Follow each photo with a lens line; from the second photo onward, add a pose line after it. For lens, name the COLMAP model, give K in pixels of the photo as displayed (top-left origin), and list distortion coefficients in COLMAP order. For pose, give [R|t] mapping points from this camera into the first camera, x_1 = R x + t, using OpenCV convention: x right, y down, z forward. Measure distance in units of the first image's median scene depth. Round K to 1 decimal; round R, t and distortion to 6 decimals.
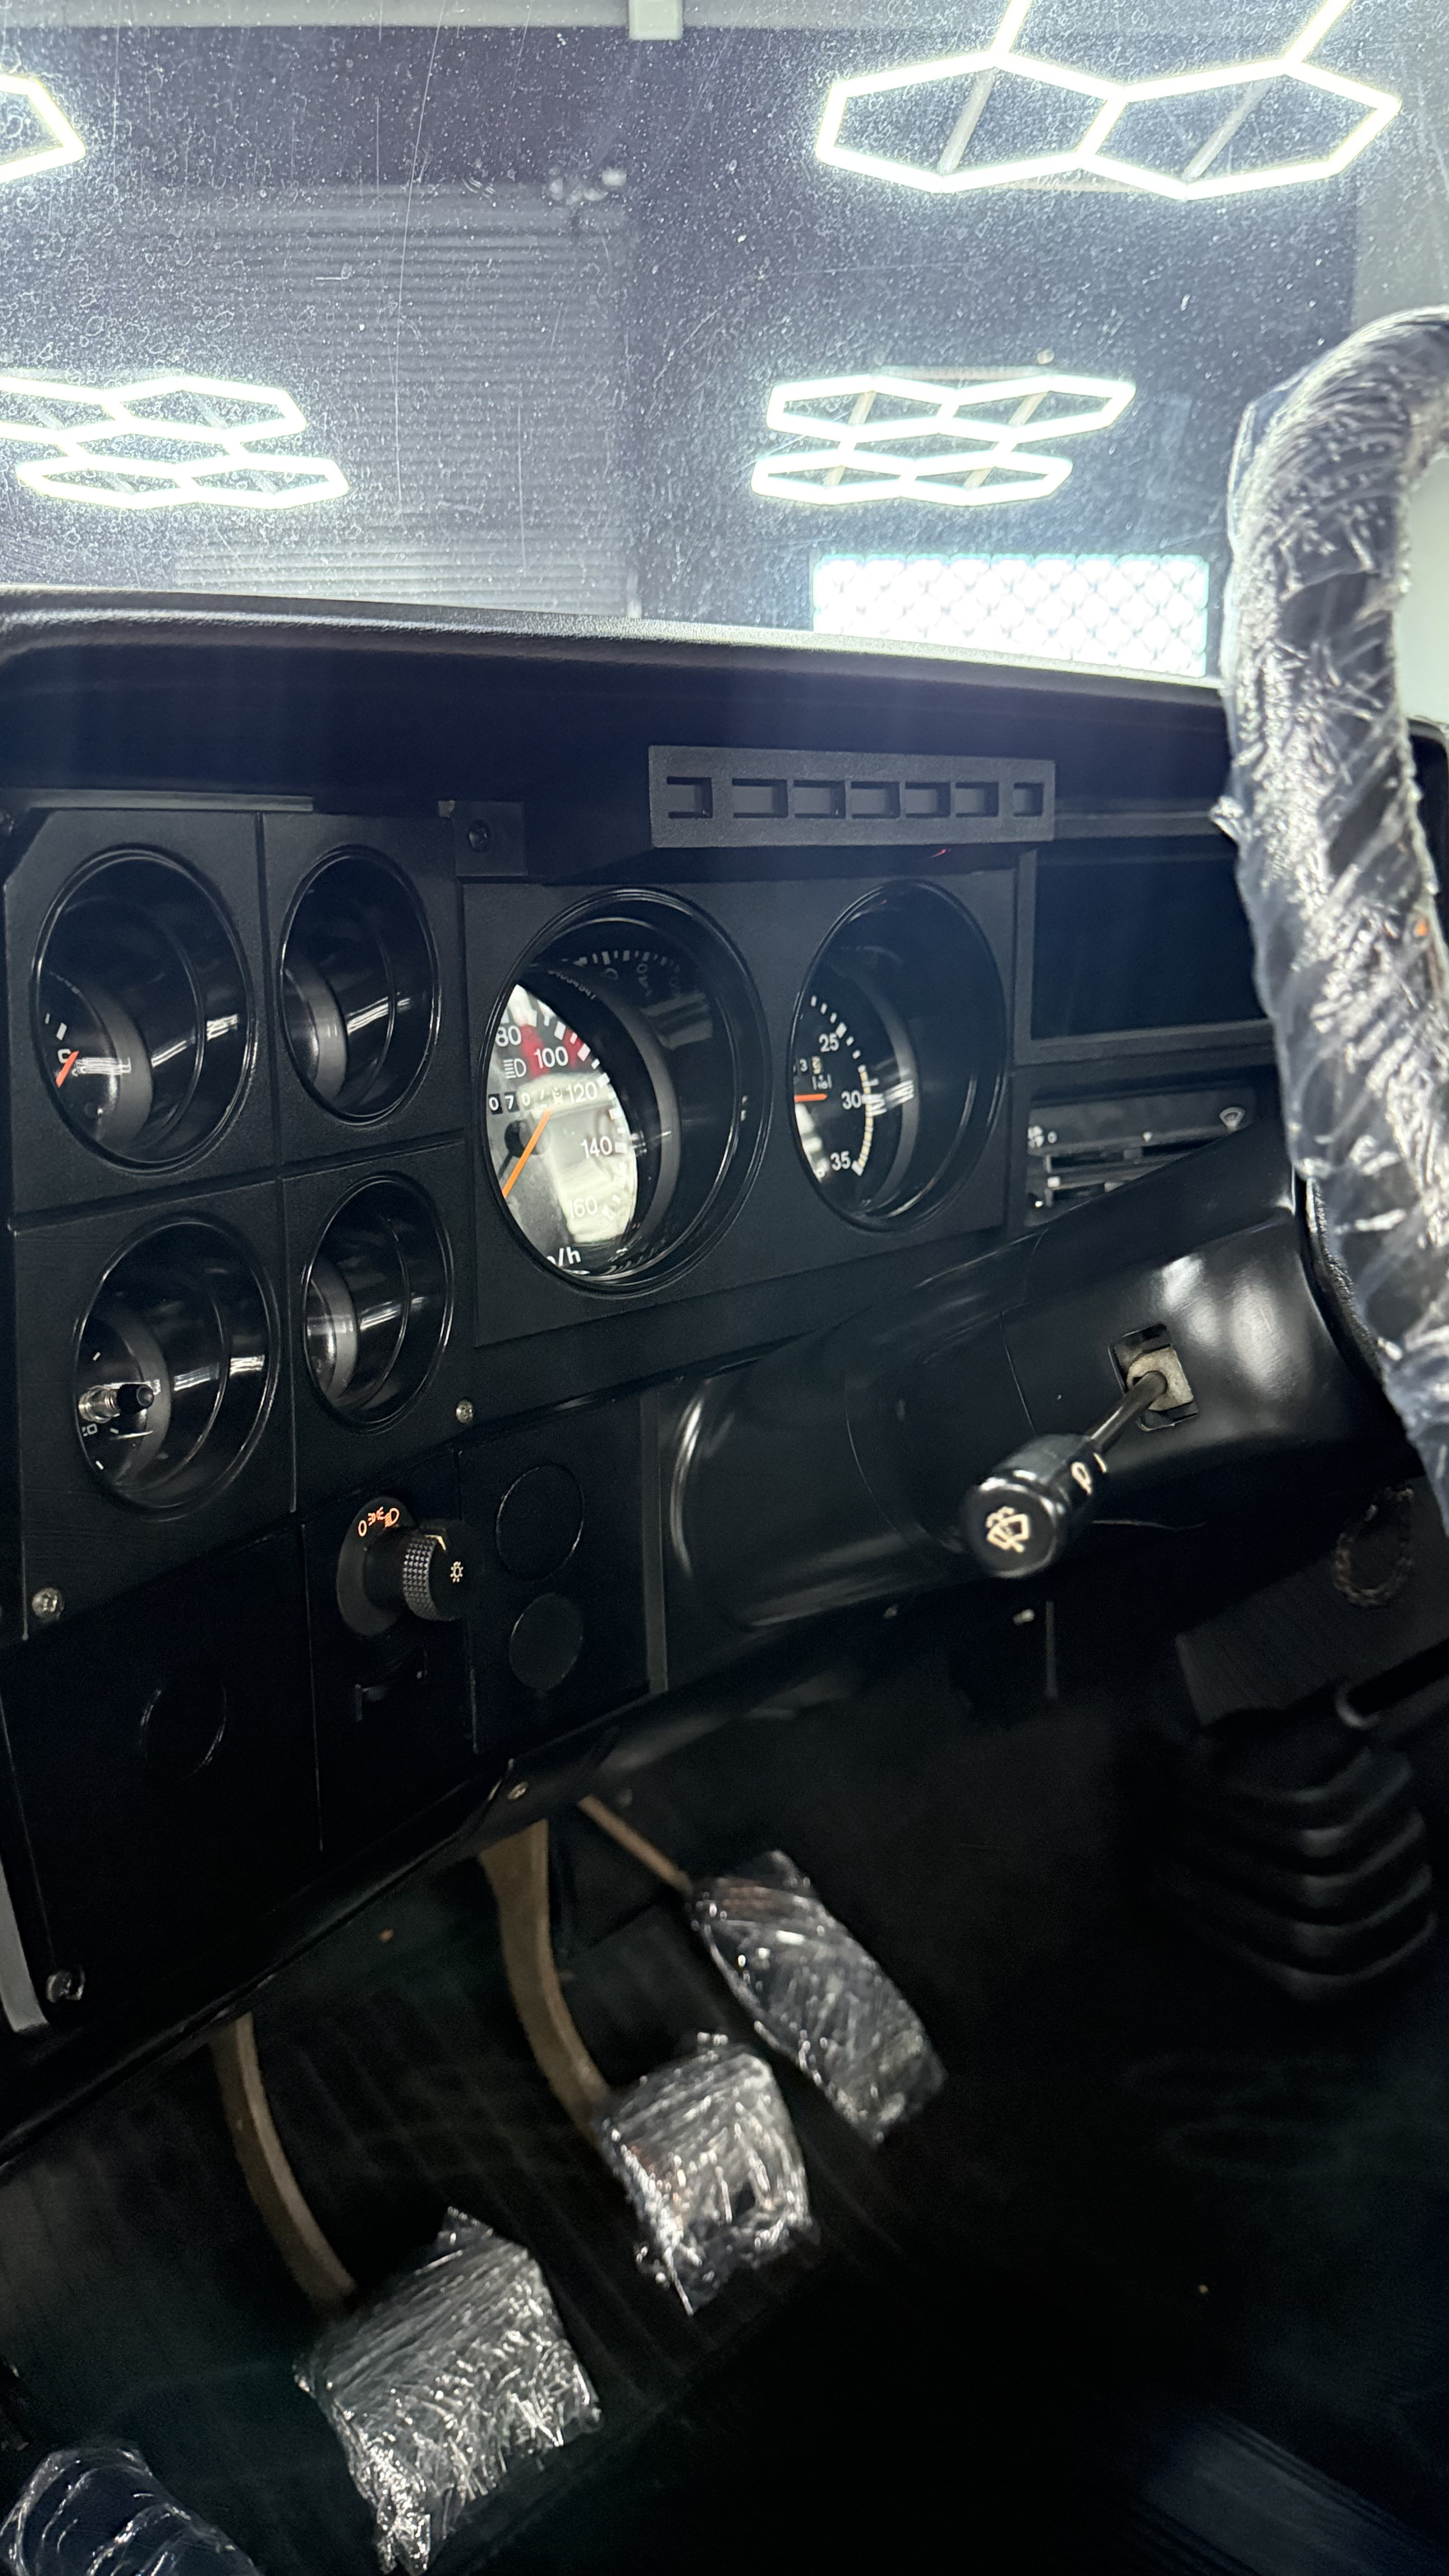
lens RADIAL K [[1832.1, 0, 723.1], [0, 1832.1, 1304.5], [0, 0, 1]] dist [0.011607, -0.011183]
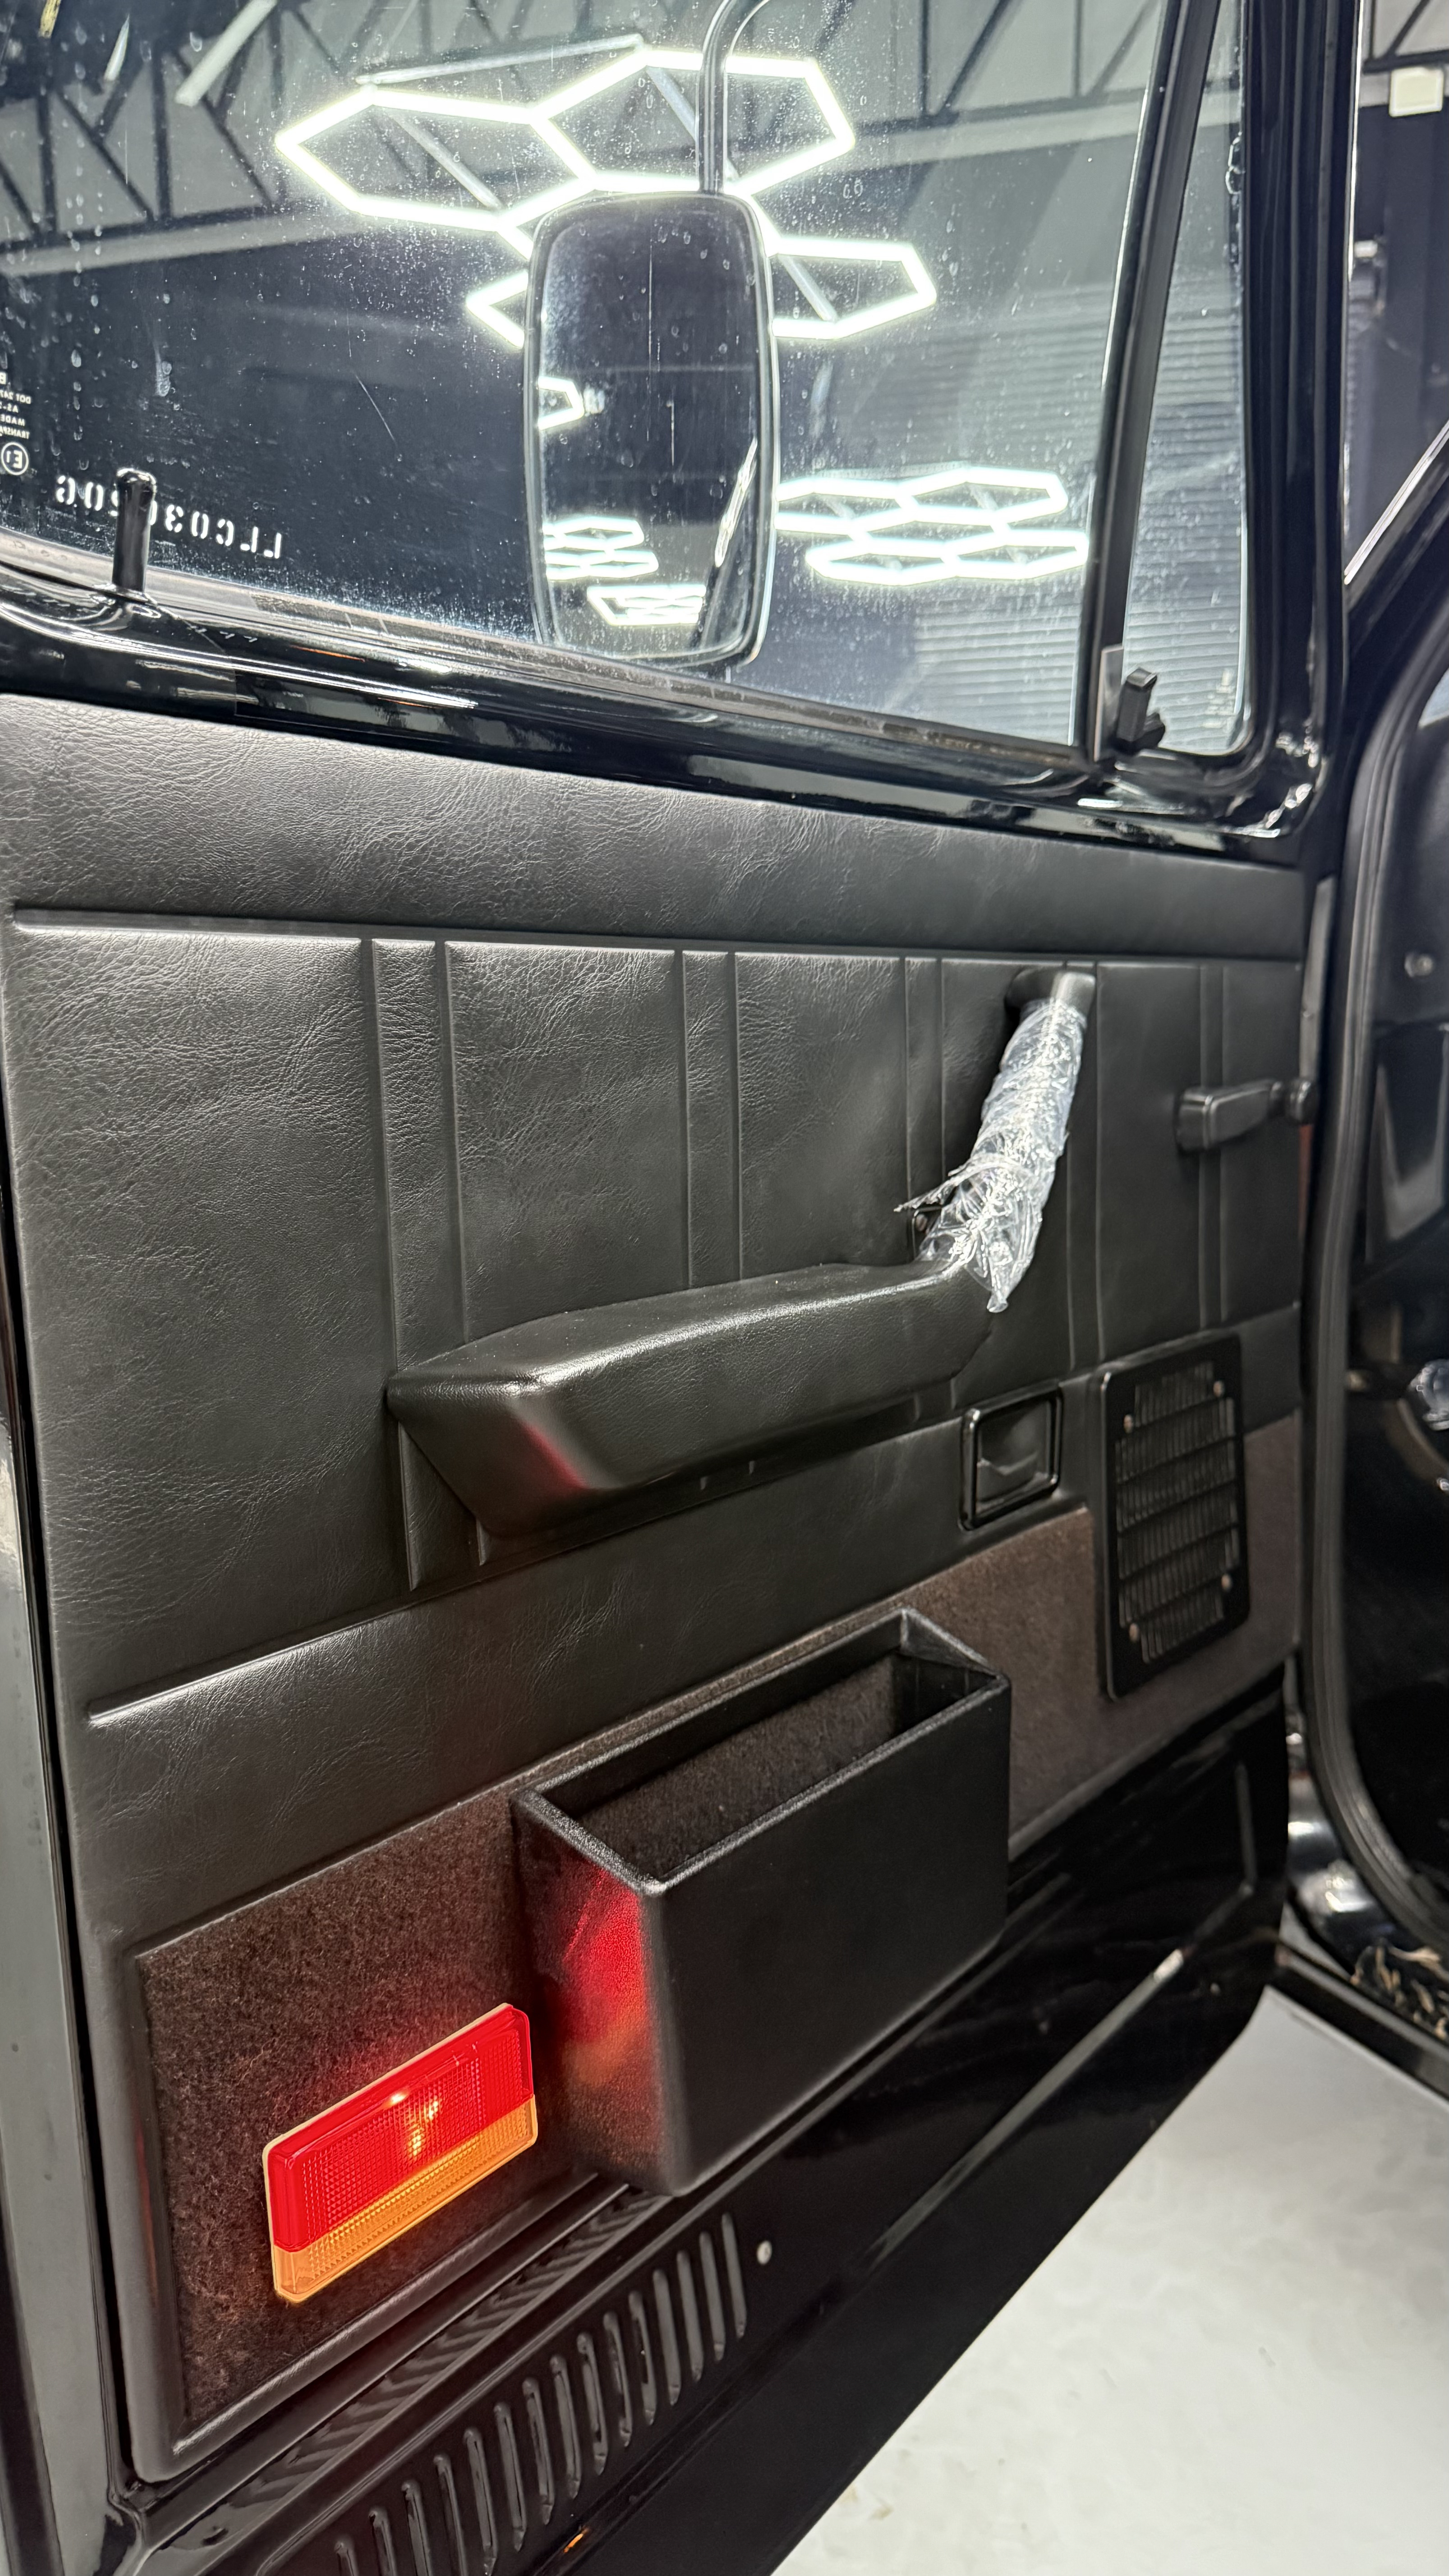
lens RADIAL K [[1832.1, 0, 716.0], [0, 1832.1, 1295.8], [0, 0, 1]] dist [0.011607, -0.011183]
pose [[0.942769, 0.074531, -0.325009, -0.282025], [-0.084323, 0.996308, -0.016127, 0.369397], [0.322607, 0.042610, 0.945573, -1.018553]]
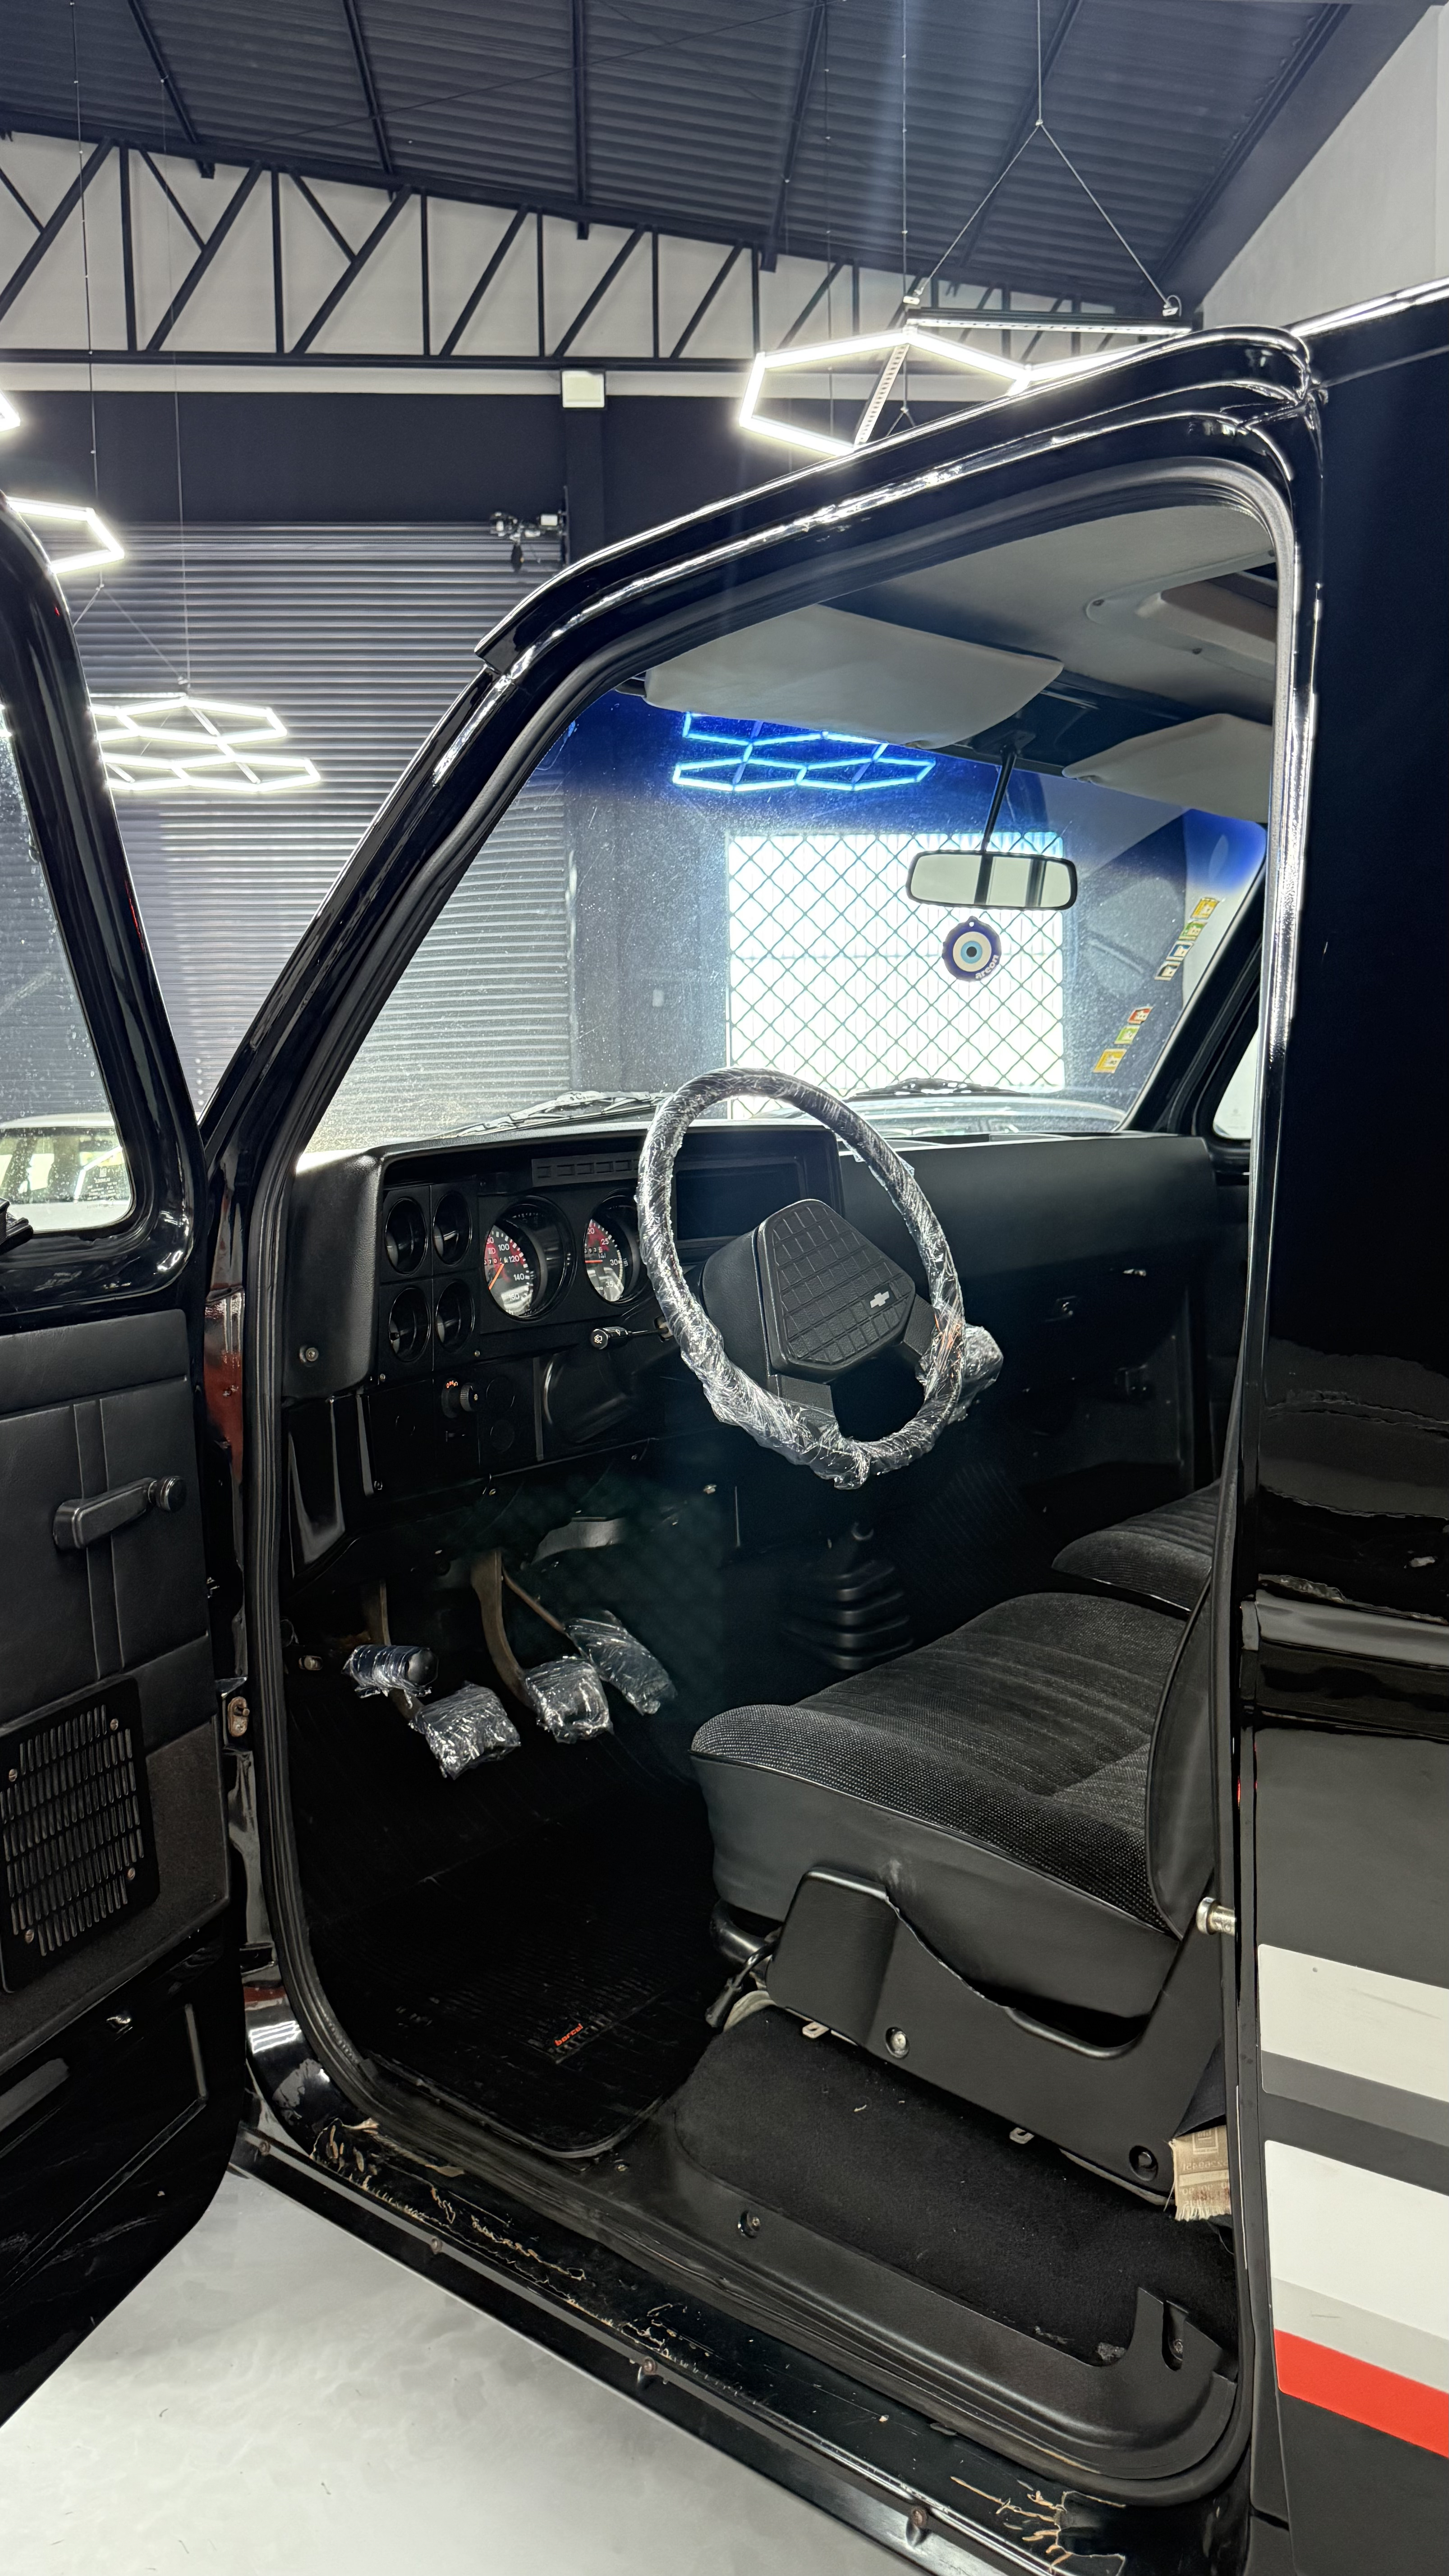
lens RADIAL K [[1832.1, 0, 726.4], [0, 1832.1, 1296.3], [0, 0, 1]] dist [0.011607, -0.011183]
pose [[0.999402, -0.010013, 0.033085, 0.120238], [0.013708, 0.993452, -0.113424, 0.203219], [-0.031732, 0.113809, 0.992996, -1.390079]]
